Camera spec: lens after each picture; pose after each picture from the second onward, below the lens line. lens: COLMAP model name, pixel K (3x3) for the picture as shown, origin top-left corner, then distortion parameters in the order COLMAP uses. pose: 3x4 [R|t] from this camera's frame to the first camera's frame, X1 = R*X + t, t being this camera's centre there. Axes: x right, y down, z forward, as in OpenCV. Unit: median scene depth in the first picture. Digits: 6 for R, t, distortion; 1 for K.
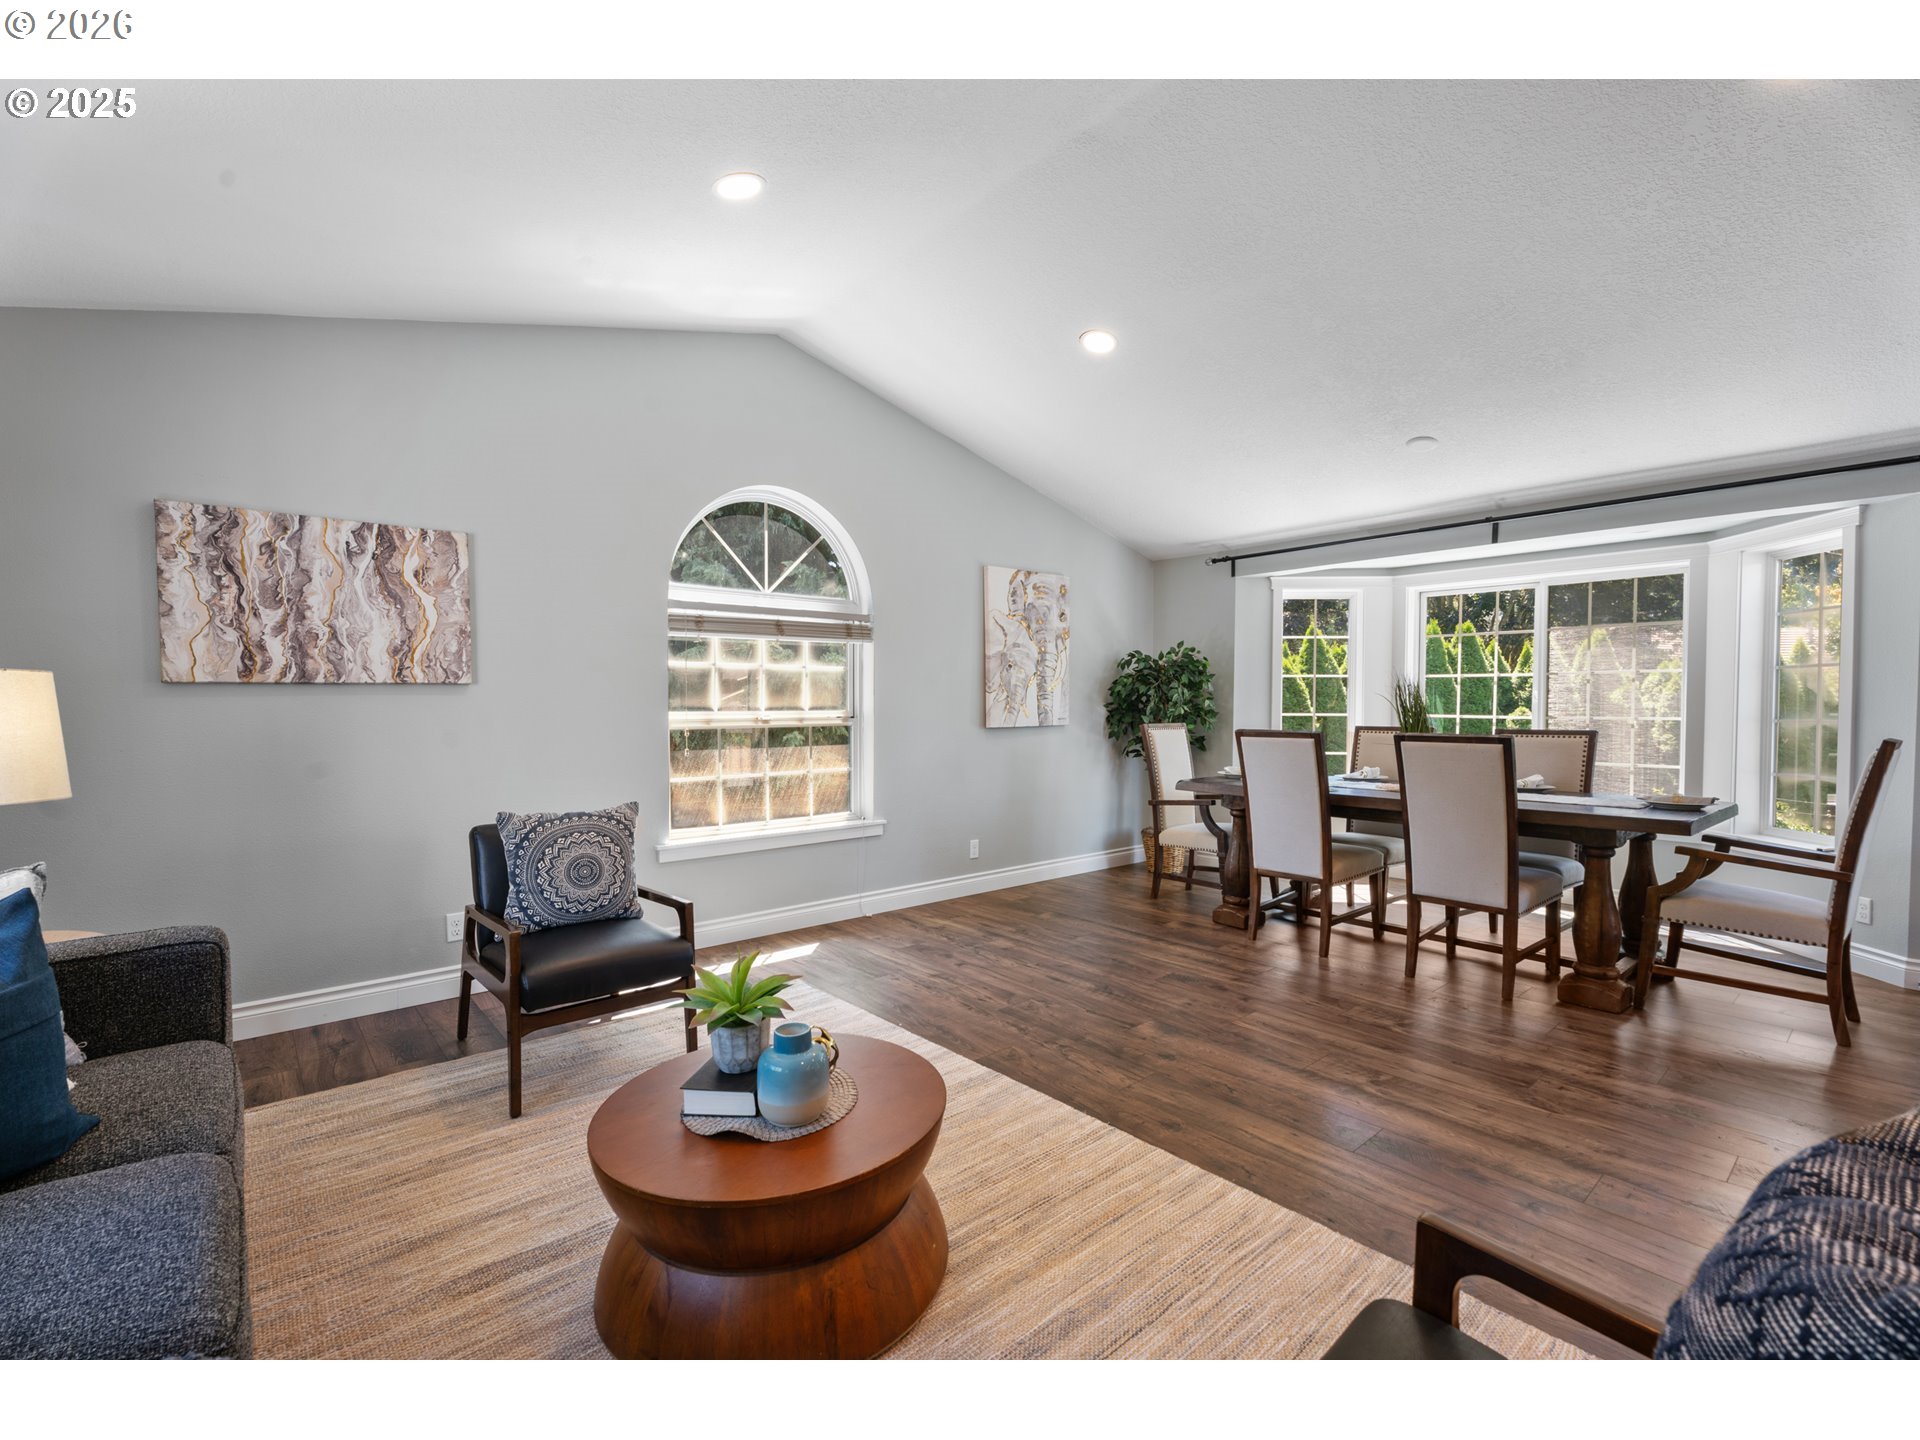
lens RADIAL K [[843.1, 0, 958.0], [0, 843.1, 727.0], [0, 0, 1]] dist [0.000936, -0.000006]
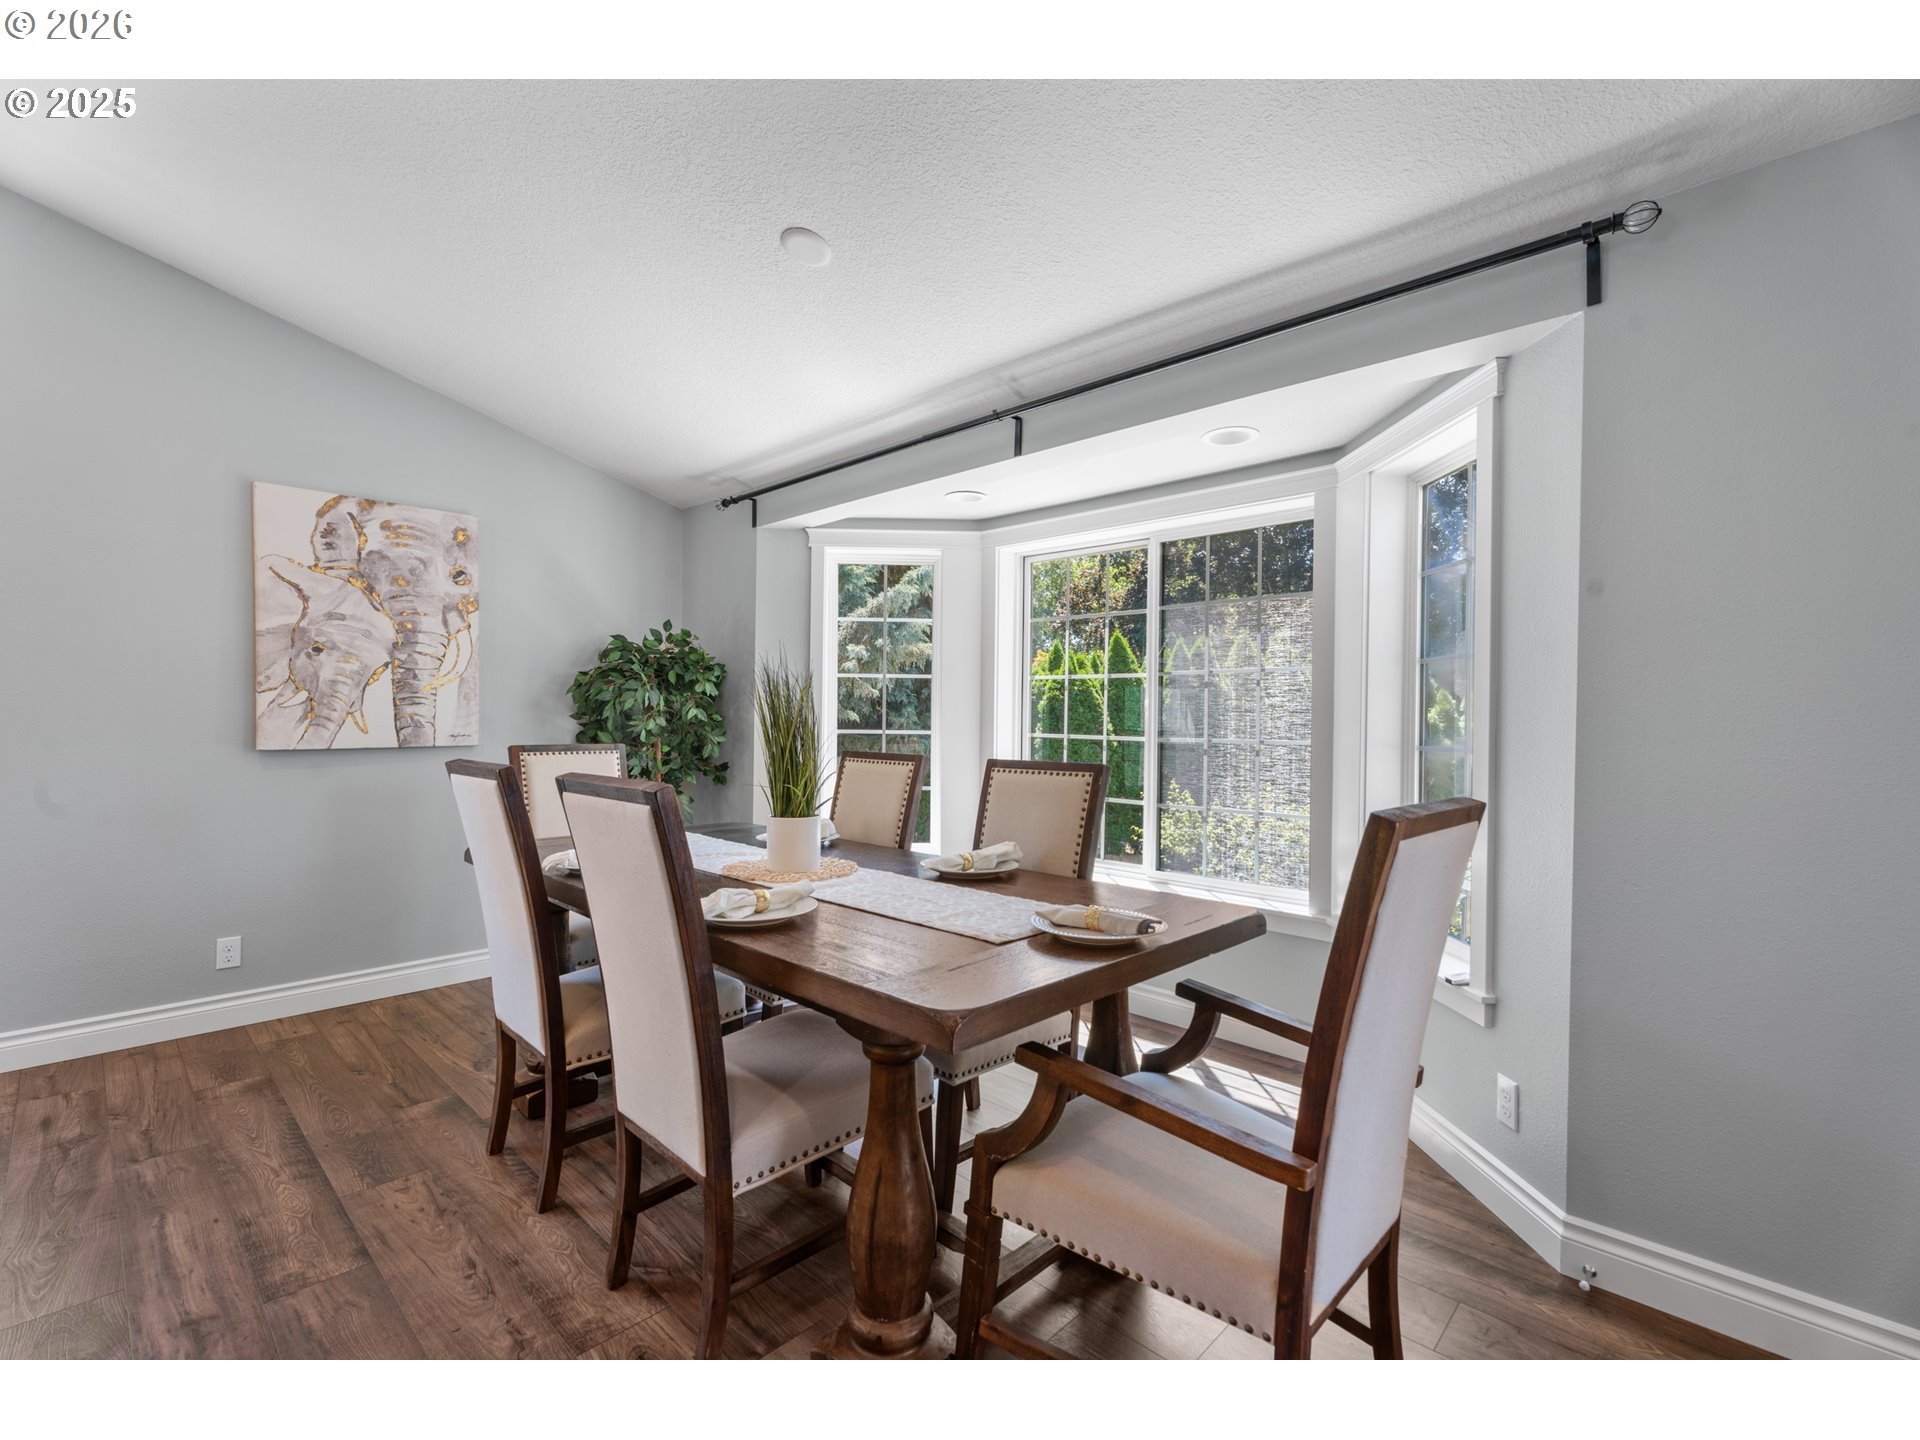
lens RADIAL K [[846.3, 0, 954.7], [0, 846.3, 727.0], [0, 0, 1]] dist [-0.000491, -0.001522]
pose [[0.995004, 0.007888, 0.099521, 0.576394], [-0.006171, 0.999827, -0.017546, -0.010130], [-0.099642, 0.016844, 0.994881, 0.426718]]
